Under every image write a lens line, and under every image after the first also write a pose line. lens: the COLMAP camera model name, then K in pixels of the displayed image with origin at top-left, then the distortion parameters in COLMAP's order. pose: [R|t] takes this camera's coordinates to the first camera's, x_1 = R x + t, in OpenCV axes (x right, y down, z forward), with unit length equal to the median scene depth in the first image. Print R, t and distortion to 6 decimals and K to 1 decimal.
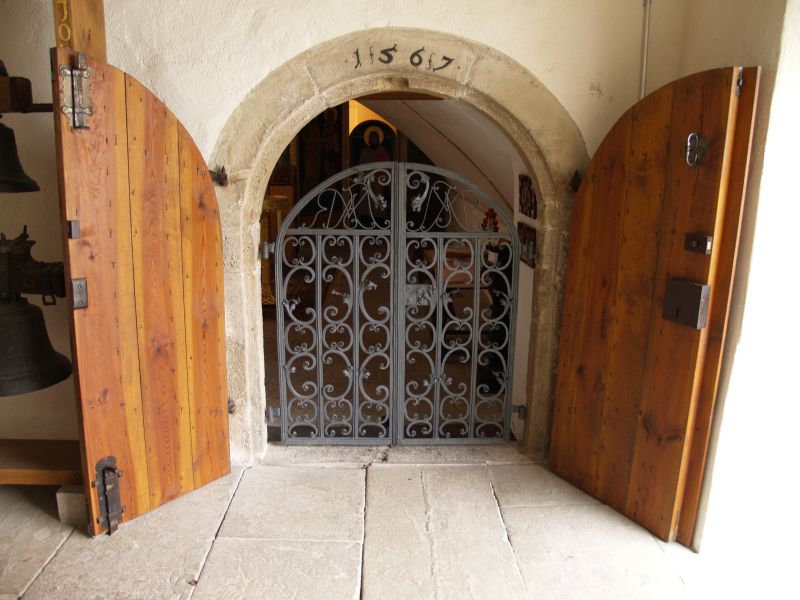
lens RADIAL K [[663.2, 0, 400.0], [0, 663.2, 300.0], [0, 0, 1]] dist [-0.128741, 0.084168]
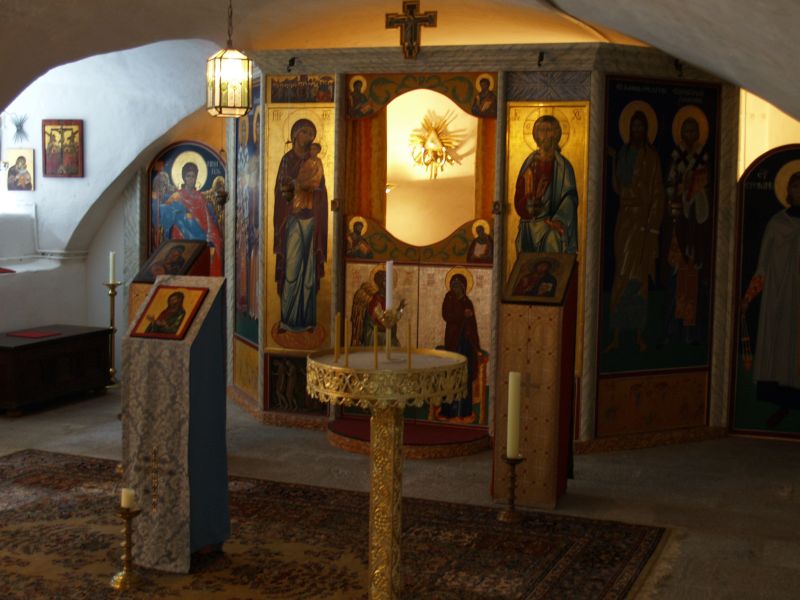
lens RADIAL K [[1189.6, 0, 400.0], [0, 1189.6, 300.0], [0, 0, 1]] dist [-0.108664, 0.006751]
pose [[0.924853, 0.037278, -0.378493, 0.007690], [-0.094535, 0.986484, -0.133838, -0.065204], [0.368388, 0.159561, 0.915877, 0.286088]]
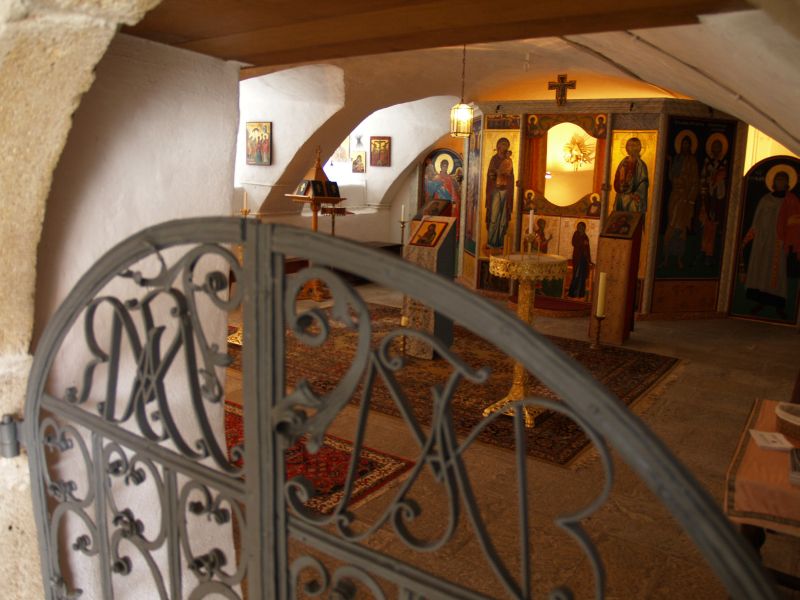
lens RADIAL K [[663.2, 0, 400.0], [0, 663.2, 300.0], [0, 0, 1]] dist [-0.128741, 0.084168]
pose [[0.803386, 0.124338, -0.582333, 0.047873], [-0.159285, 0.987192, -0.008968, -0.052562], [0.573759, 0.099962, 0.812901, 0.236938]]
